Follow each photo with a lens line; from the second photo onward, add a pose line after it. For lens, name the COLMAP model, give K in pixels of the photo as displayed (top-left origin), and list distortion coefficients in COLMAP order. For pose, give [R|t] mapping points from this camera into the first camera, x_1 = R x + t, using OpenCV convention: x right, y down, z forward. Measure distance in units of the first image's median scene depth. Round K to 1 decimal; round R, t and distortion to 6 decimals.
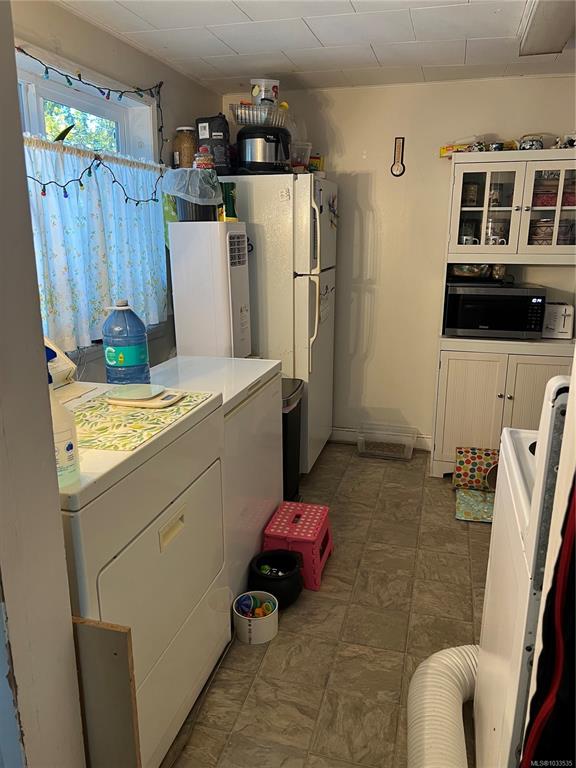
lens RADIAL K [[581.2, 0, 289.4], [0, 581.2, 385.0], [0, 0, 1]] dist [0.065008, -0.083081]
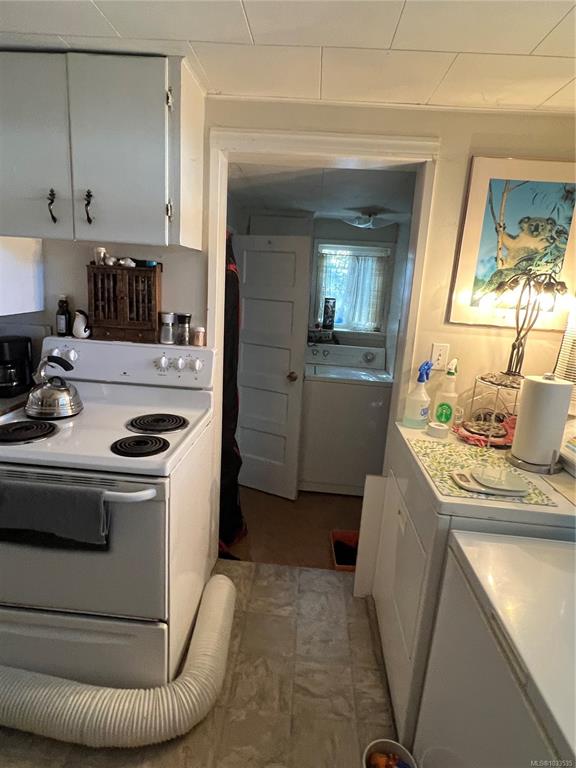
lens RADIAL K [[430.6, 0, 290.7], [0, 430.6, 376.1], [0, 0, 1]] dist [-0.005002, 0.001223]
pose [[-0.976386, -0.015196, -0.215499, 0.256944], [-0.113491, 0.884868, 0.451807, -0.437987], [0.183823, 0.465595, -0.865697, 1.450022]]
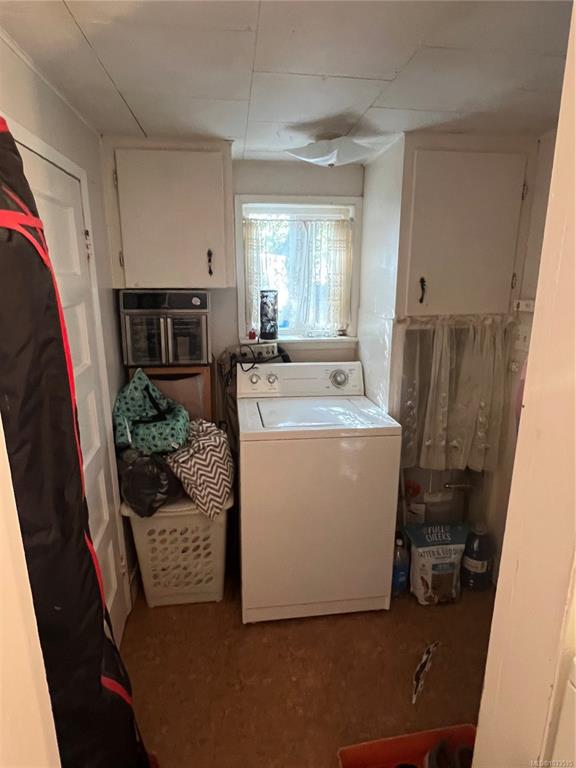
lens RADIAL K [[430.6, 0, 285.7], [0, 430.6, 378.5], [0, 0, 1]] dist [-0.005002, 0.001223]
pose [[-0.921403, 0.092575, -0.377420, 0.102872], [-0.098663, 0.883659, 0.457616, -0.224505], [0.375874, 0.458886, -0.805073, 0.720850]]
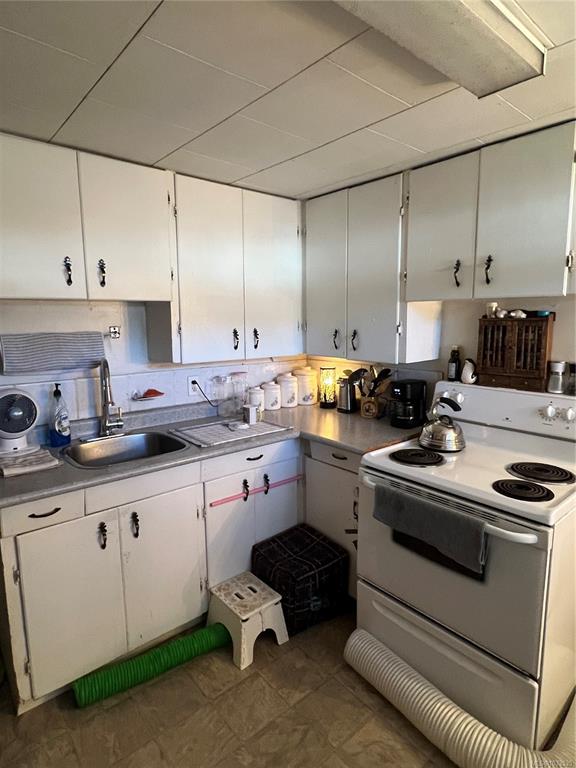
lens RADIAL K [[430.6, 0, 285.3], [0, 430.6, 375.3], [0, 0, 1]] dist [-0.005002, 0.001223]
pose [[-0.822224, -0.069987, 0.564845, 0.279829], [0.151060, 0.929986, 0.335123, -0.477901], [-0.548752, 0.360872, -0.754084, 1.557456]]
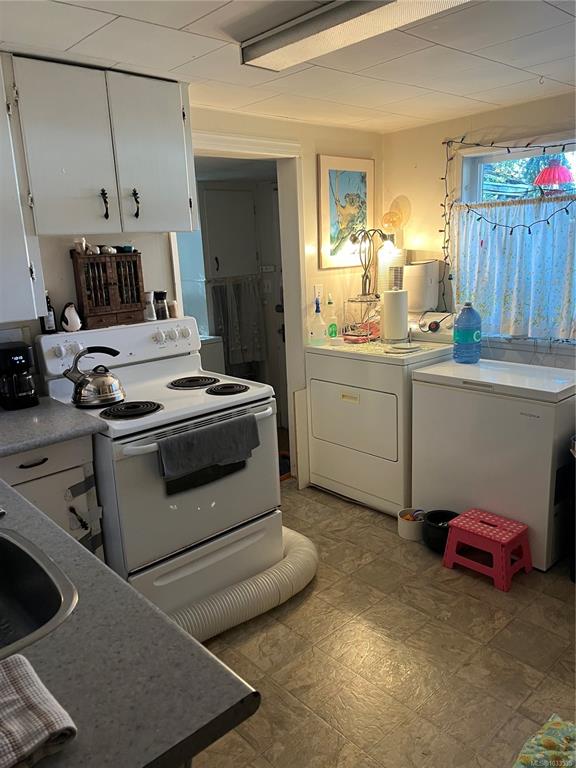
lens RADIAL K [[581.2, 0, 283.6], [0, 581.2, 378.7], [0, 0, 1]] dist [0.065008, -0.083081]
pose [[-0.535837, 0.213102, -0.816986, 1.447051], [-0.173100, 0.919344, 0.353332, -0.466972], [0.826387, 0.330749, -0.455731, 1.500465]]
